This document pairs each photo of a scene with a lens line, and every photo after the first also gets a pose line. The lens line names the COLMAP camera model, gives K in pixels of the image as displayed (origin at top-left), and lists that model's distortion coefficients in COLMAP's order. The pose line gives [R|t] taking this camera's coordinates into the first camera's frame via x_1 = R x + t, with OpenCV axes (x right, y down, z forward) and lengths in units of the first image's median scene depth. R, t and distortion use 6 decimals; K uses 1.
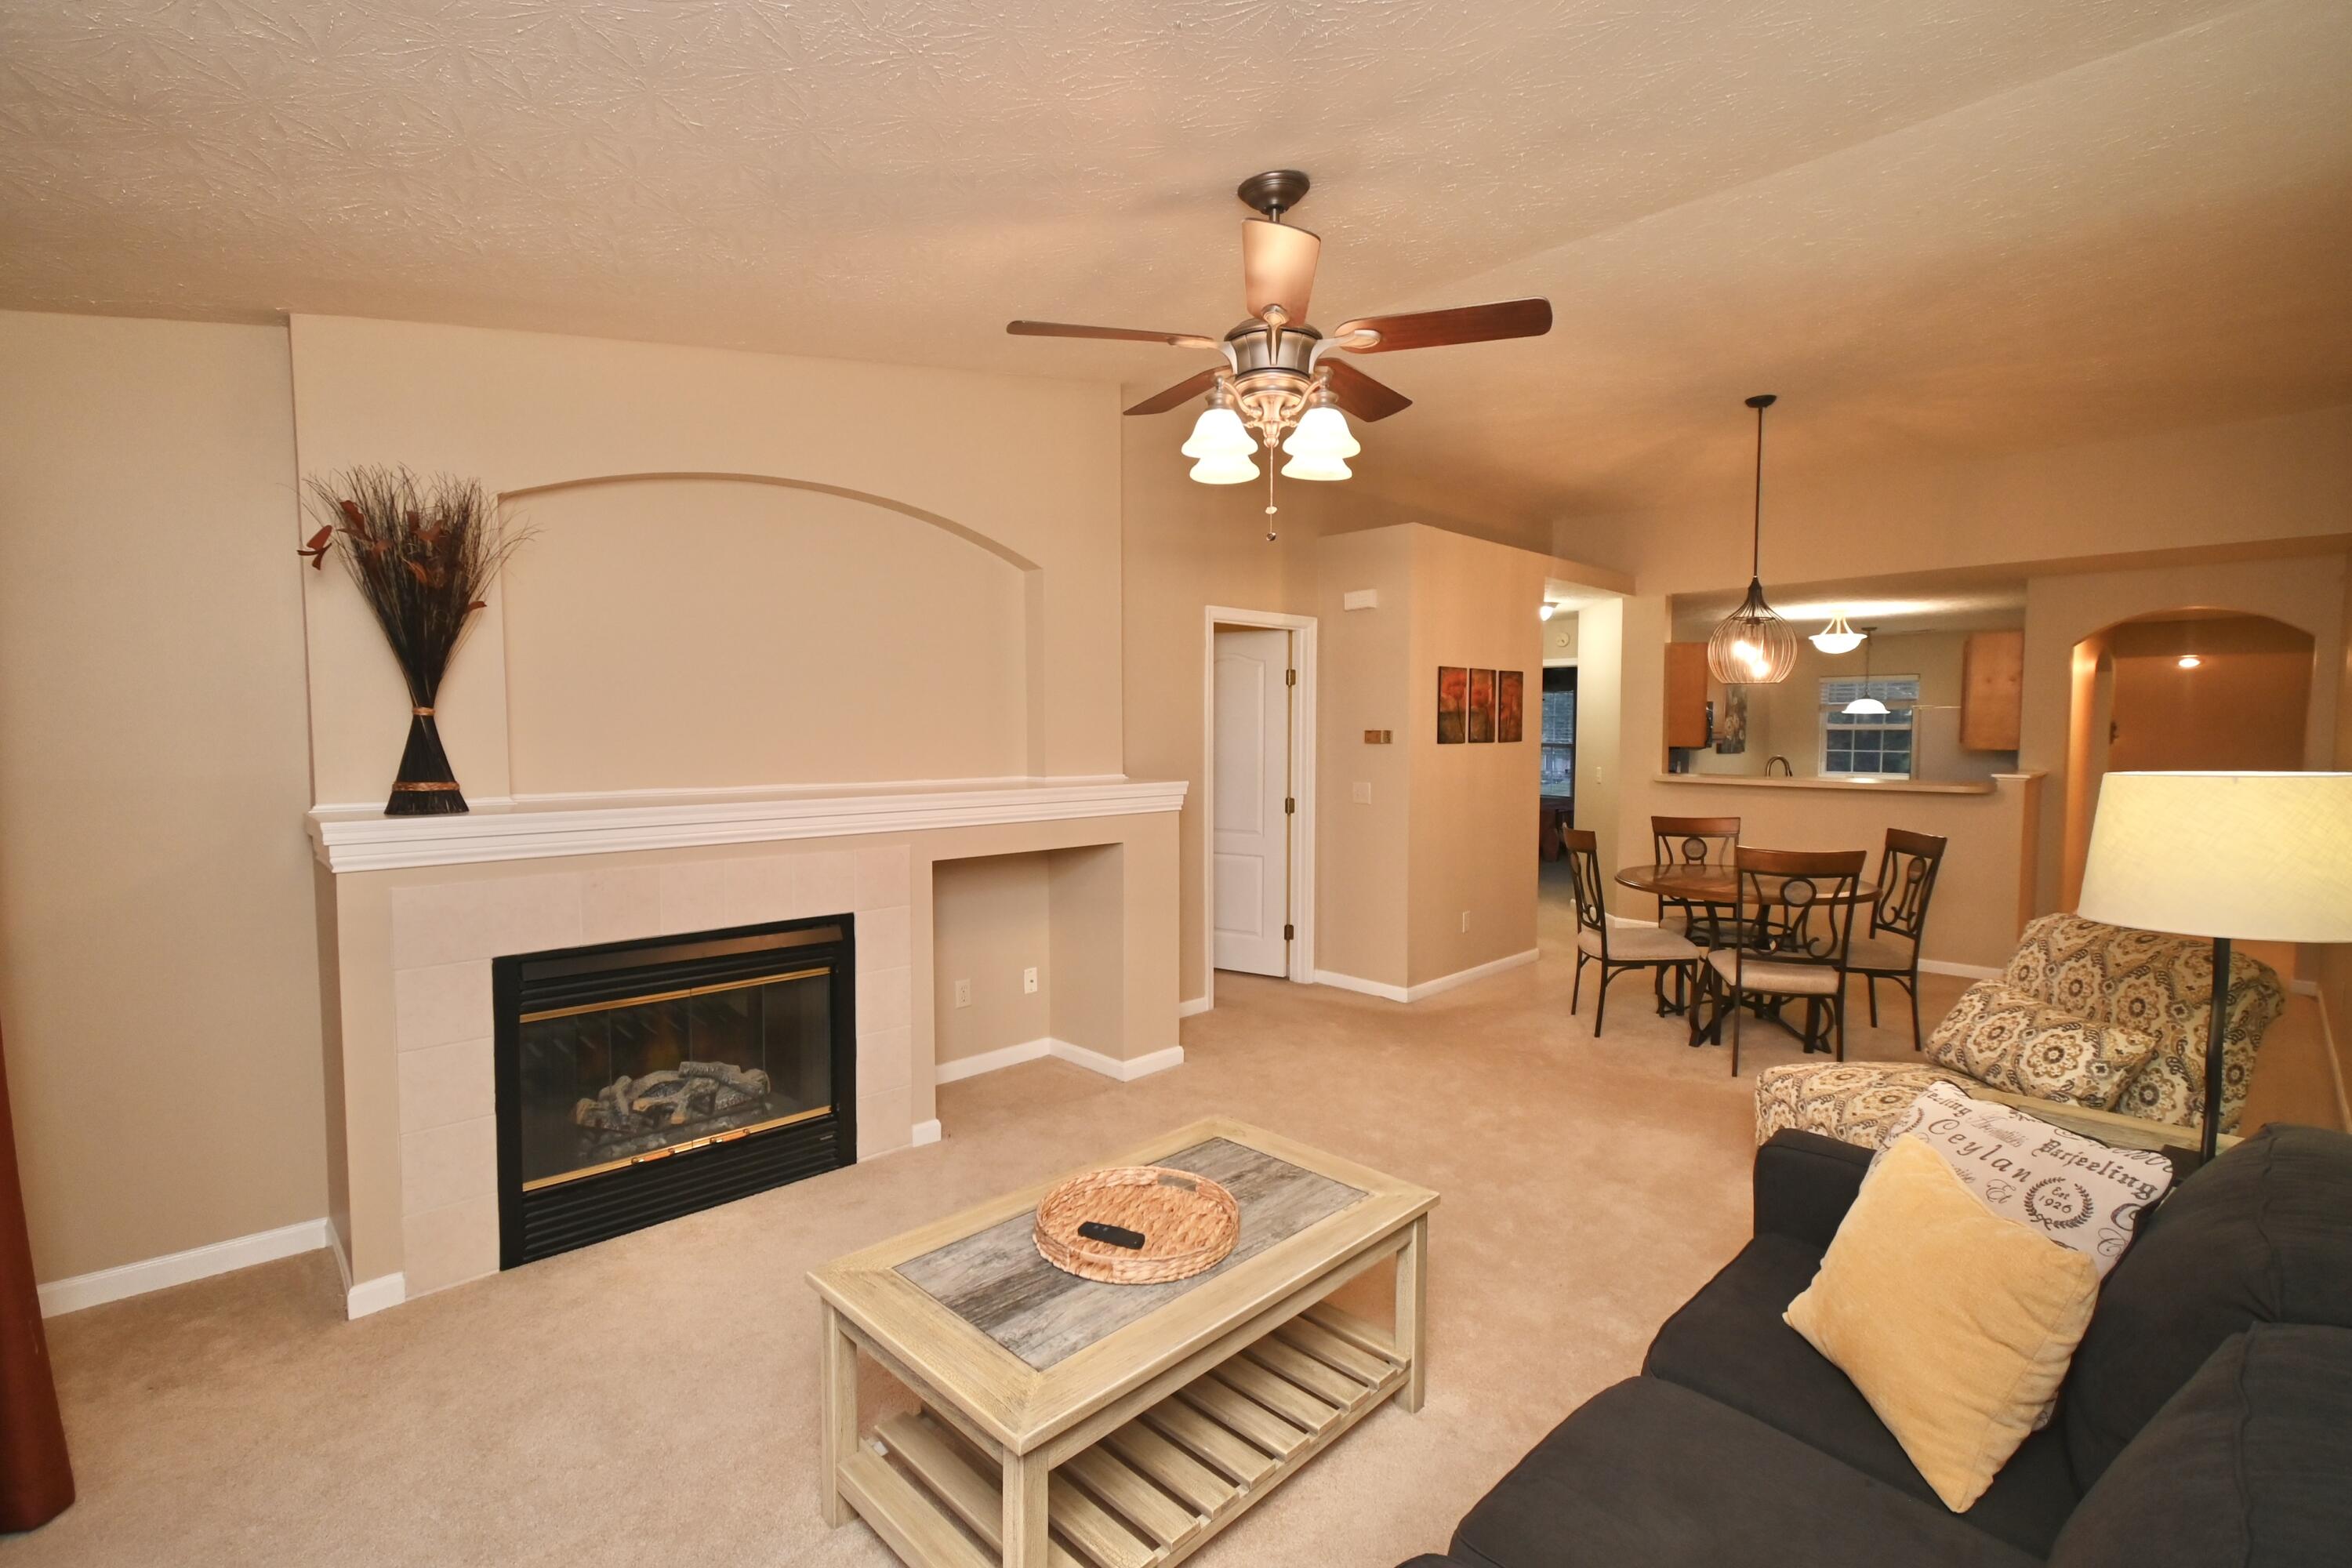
lens RADIAL K [[1056.0, 0, 1176.0], [0, 1056.0, 784.0], [0, 0, 1]] dist [-0.000436, -0.000117]
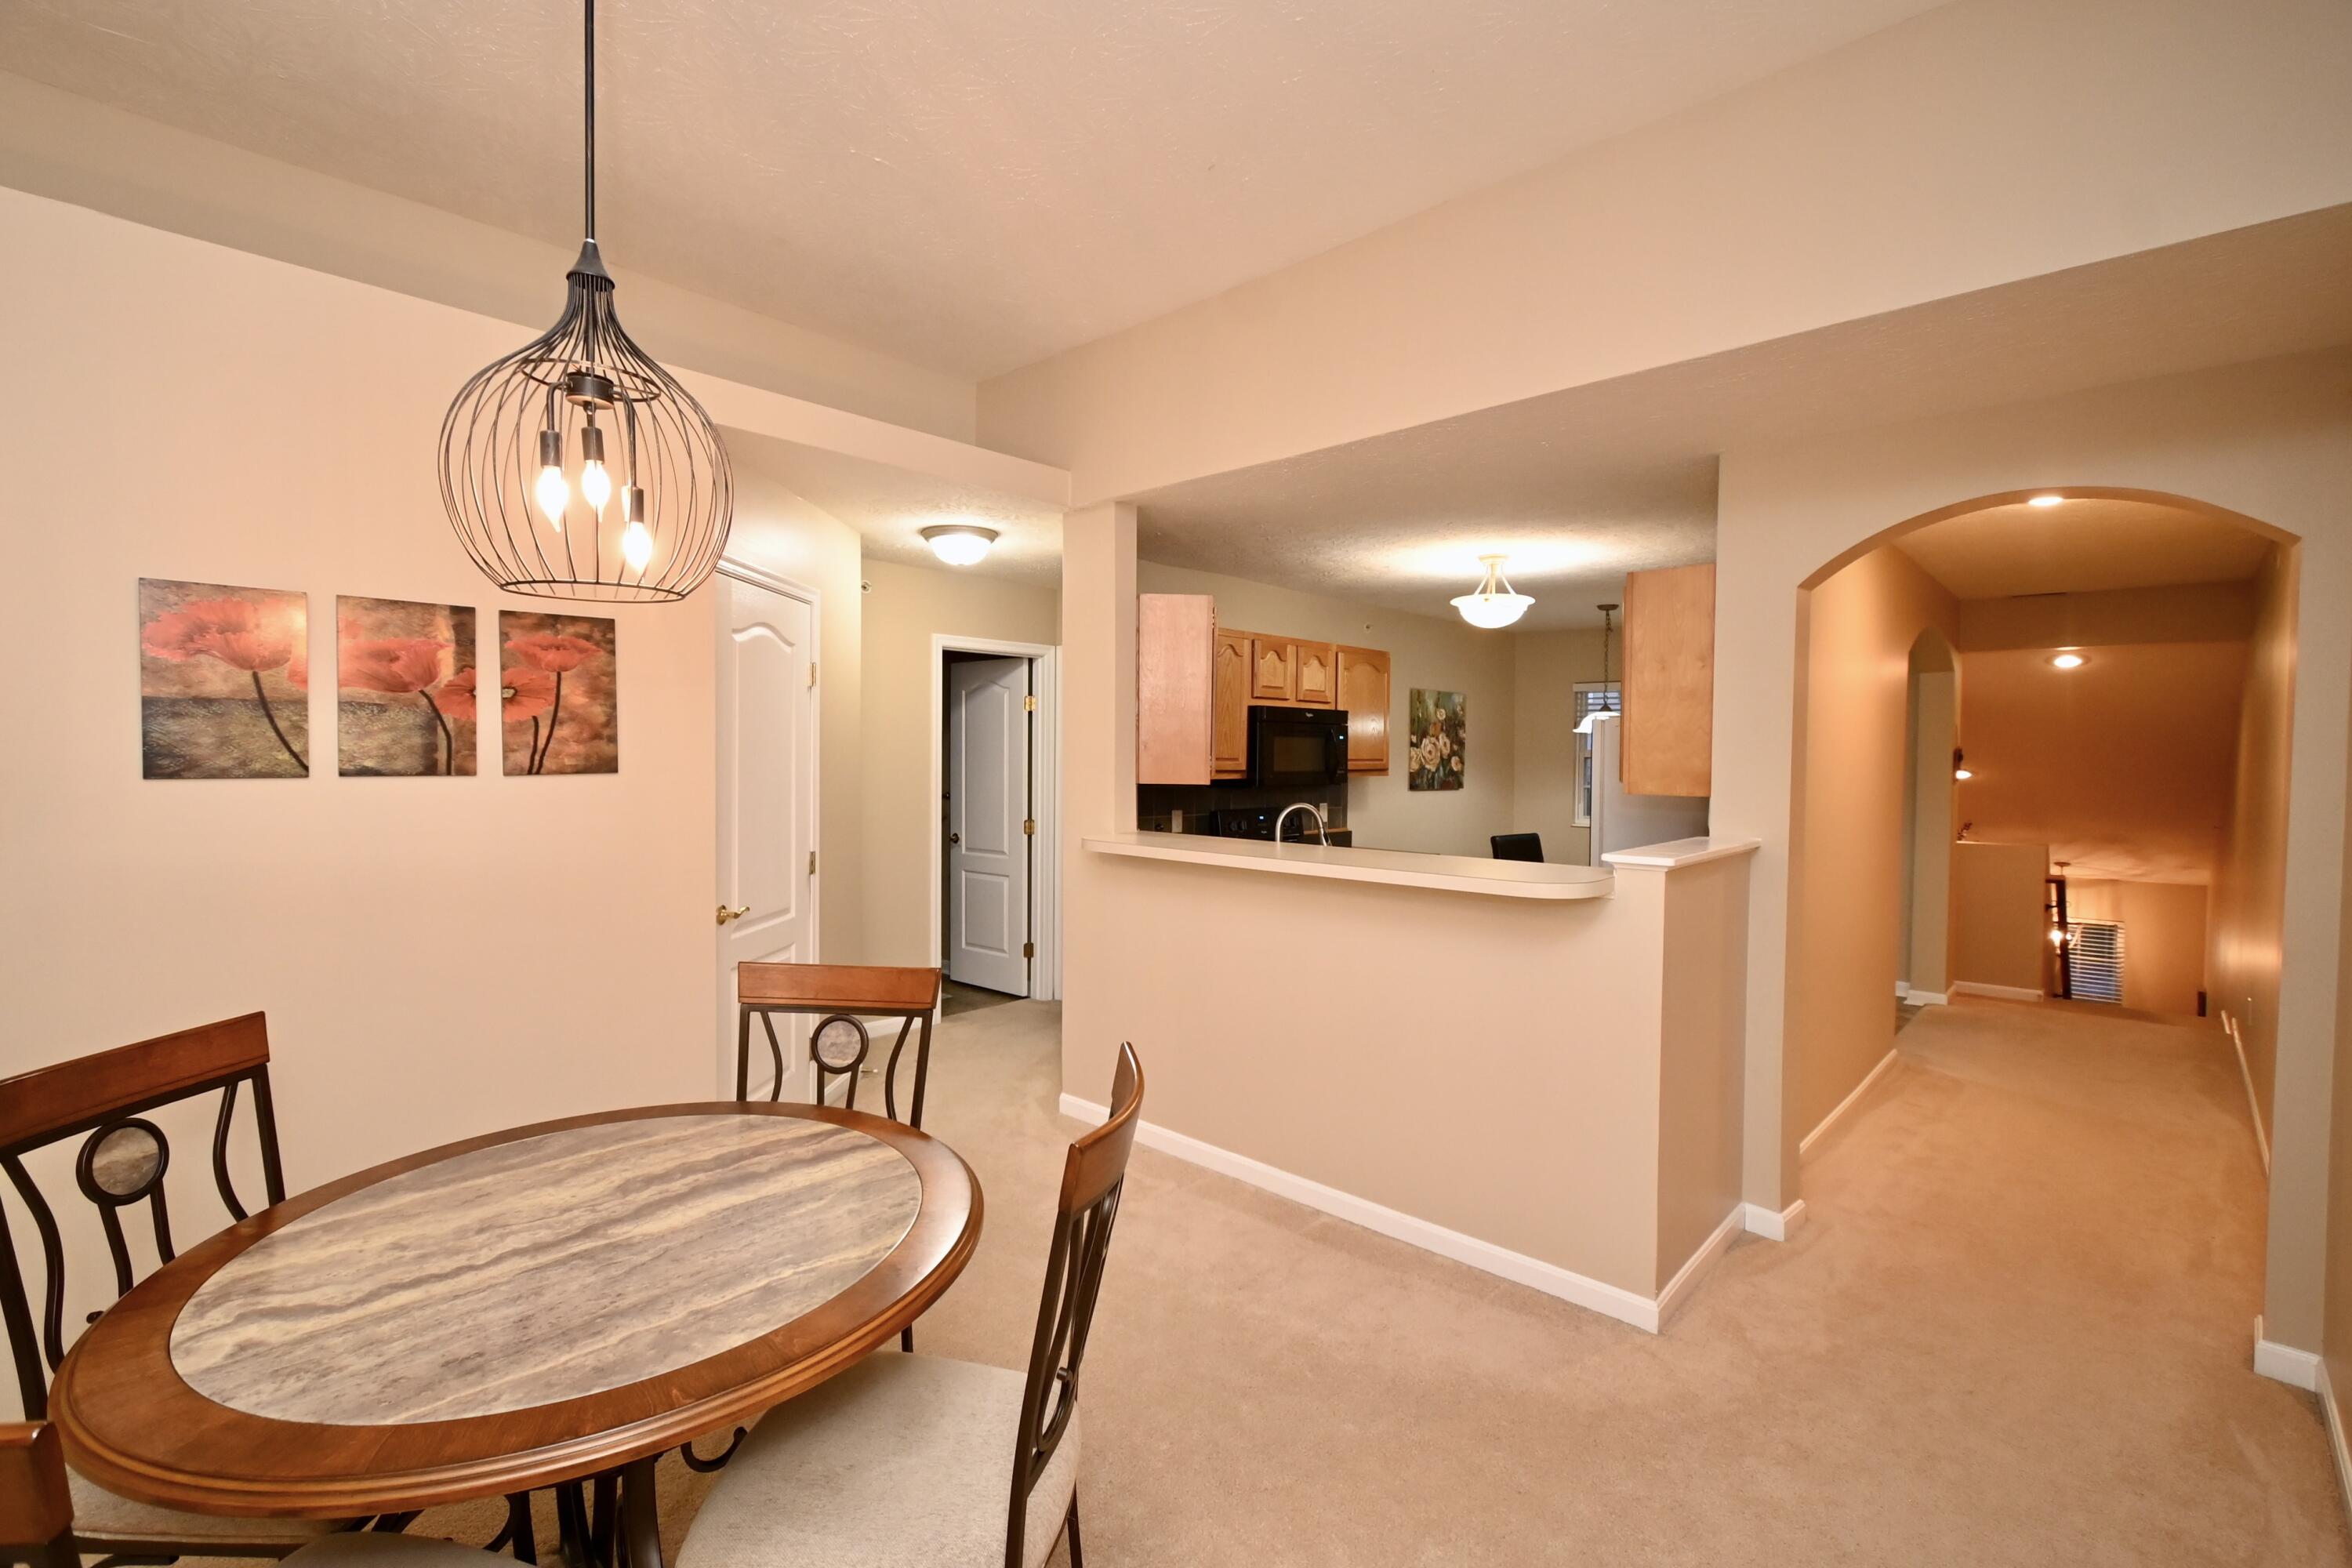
lens RADIAL K [[1030.4, 0, 1176.0], [0, 1030.4, 784.0], [0, 0, 1]] dist [0.000361, 0.000141]
pose [[0.999257, 0.006778, 0.037931, 0.496332], [-0.005867, 0.999693, -0.024080, -0.023799], [-0.038083, 0.023840, 0.998990, 0.496093]]
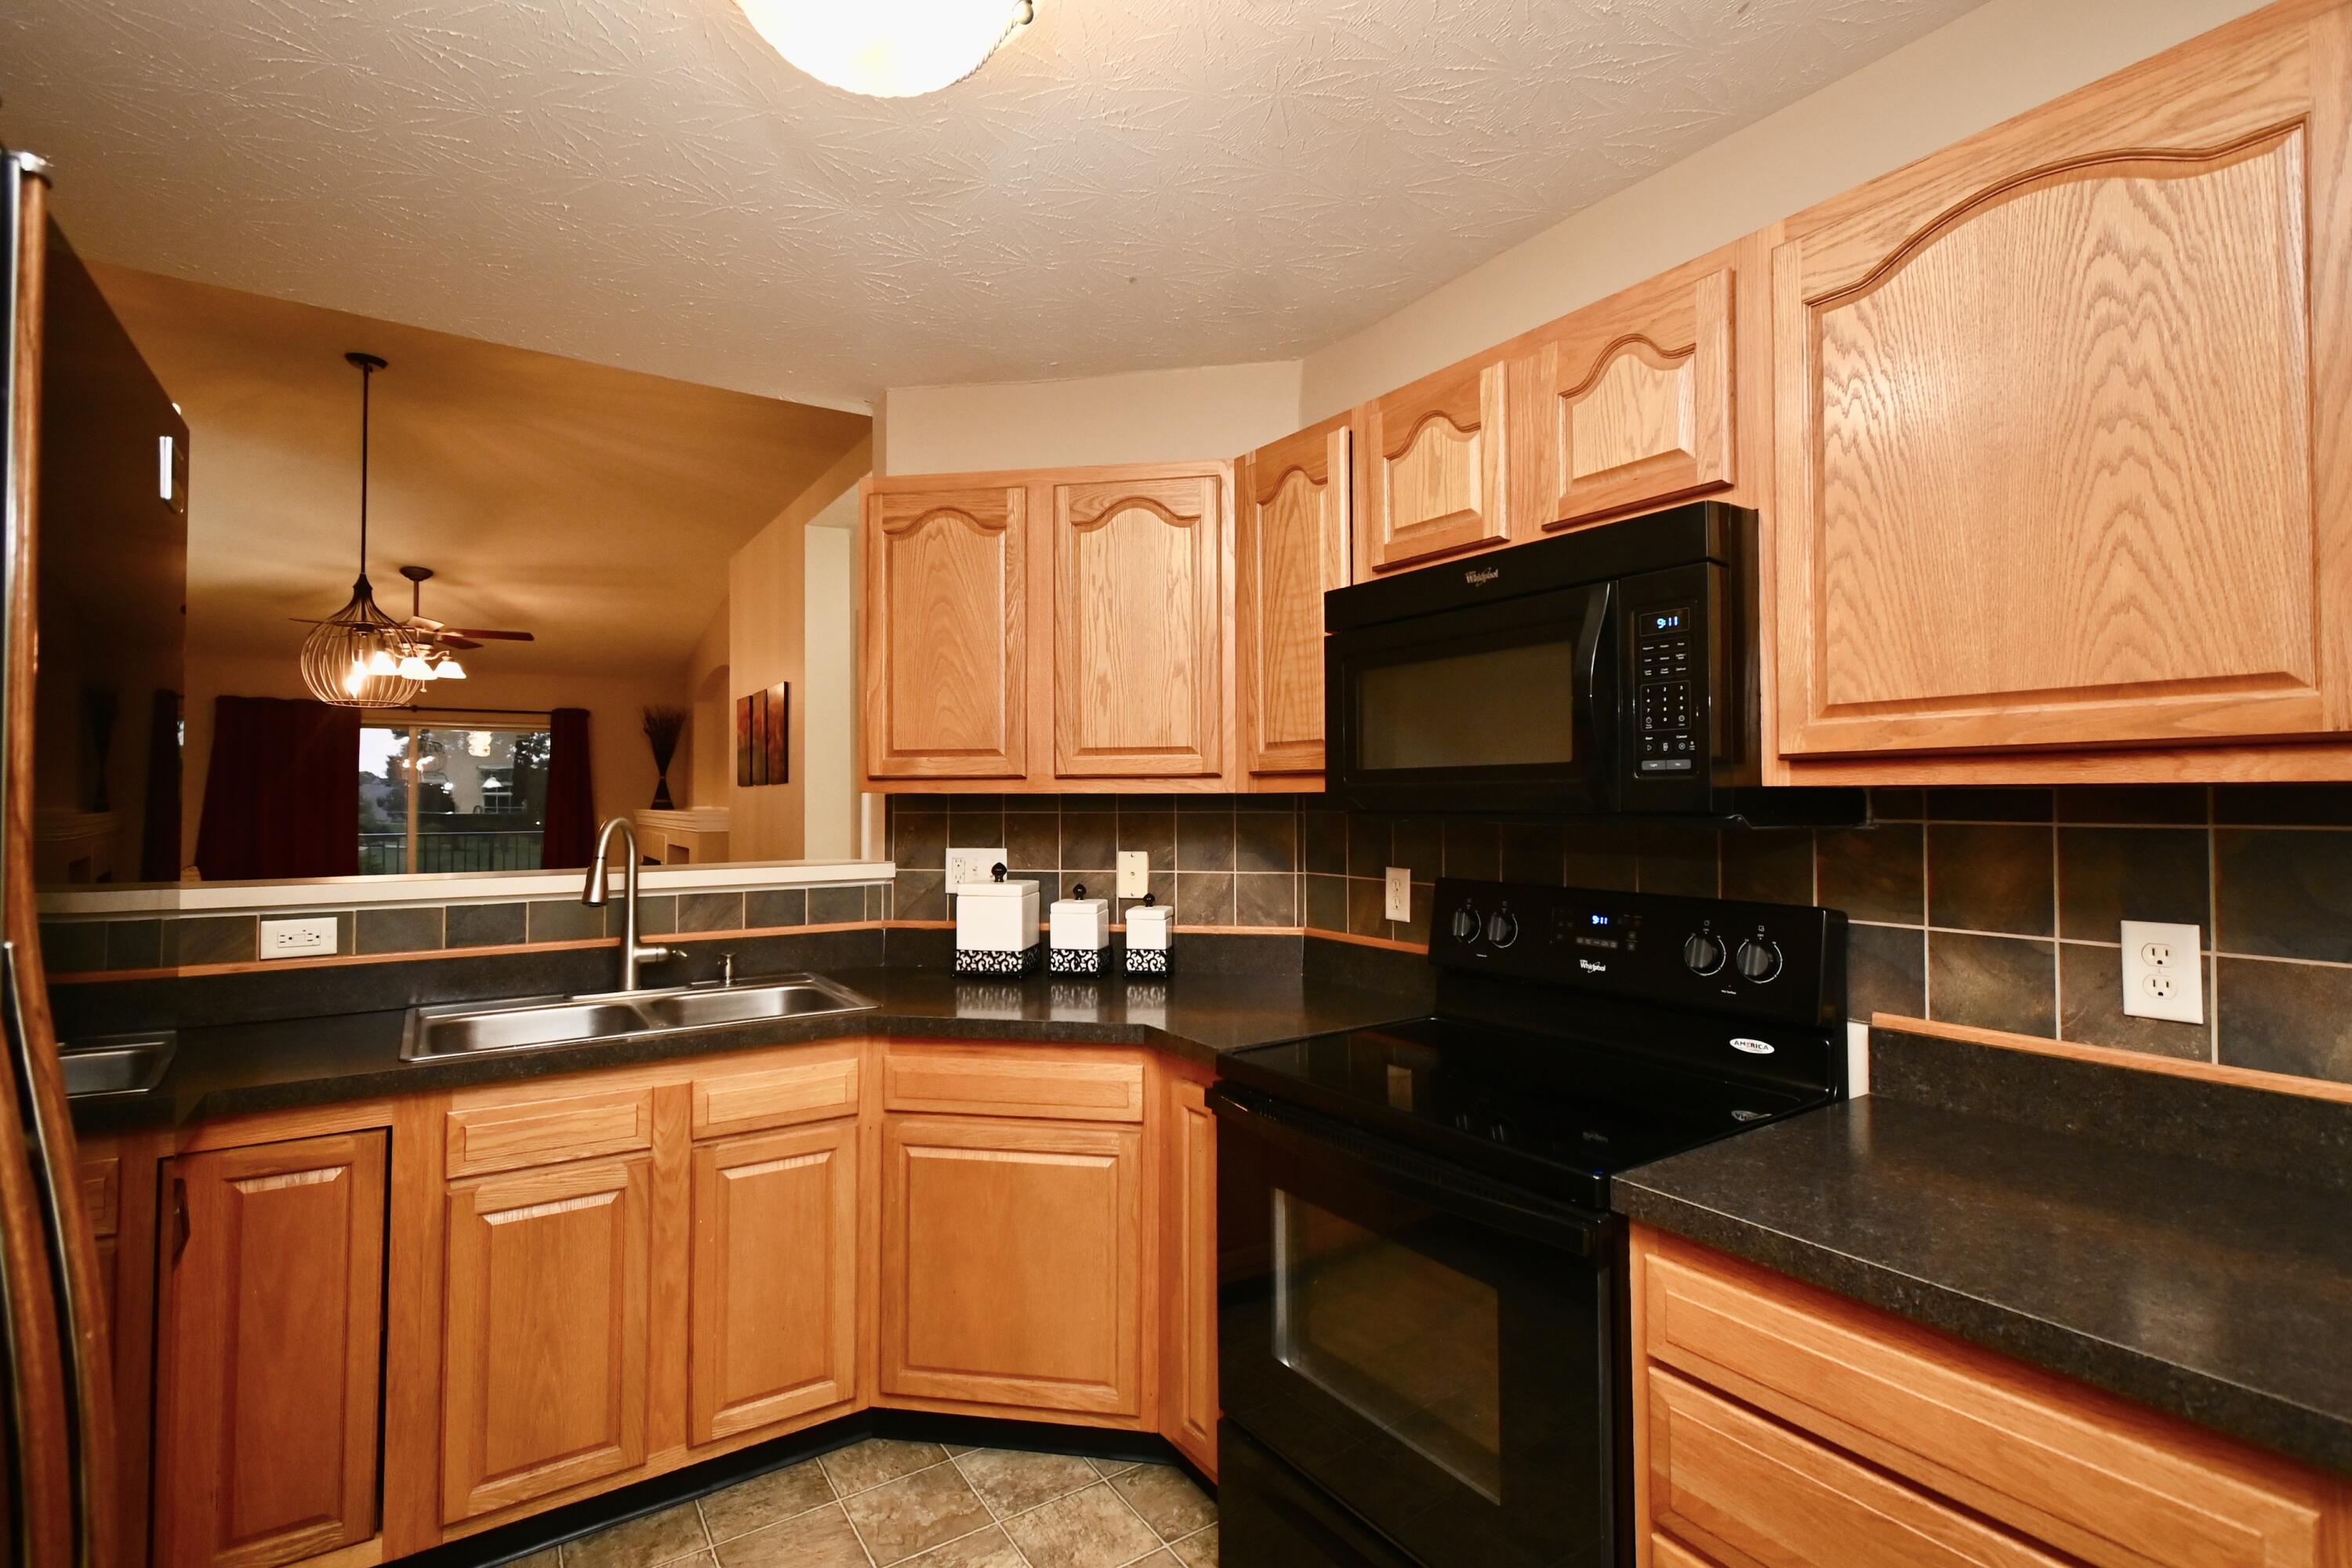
lens RADIAL K [[1030.4, 0, 1176.0], [0, 1030.4, 784.0], [0, 0, 1]] dist [0.000361, 0.000141]
pose [[-0.171503, -0.007498, -0.985155, 0.897460], [-0.058867, 0.998262, 0.002651, -0.048370], [0.983423, 0.058448, -0.171646, 1.317921]]
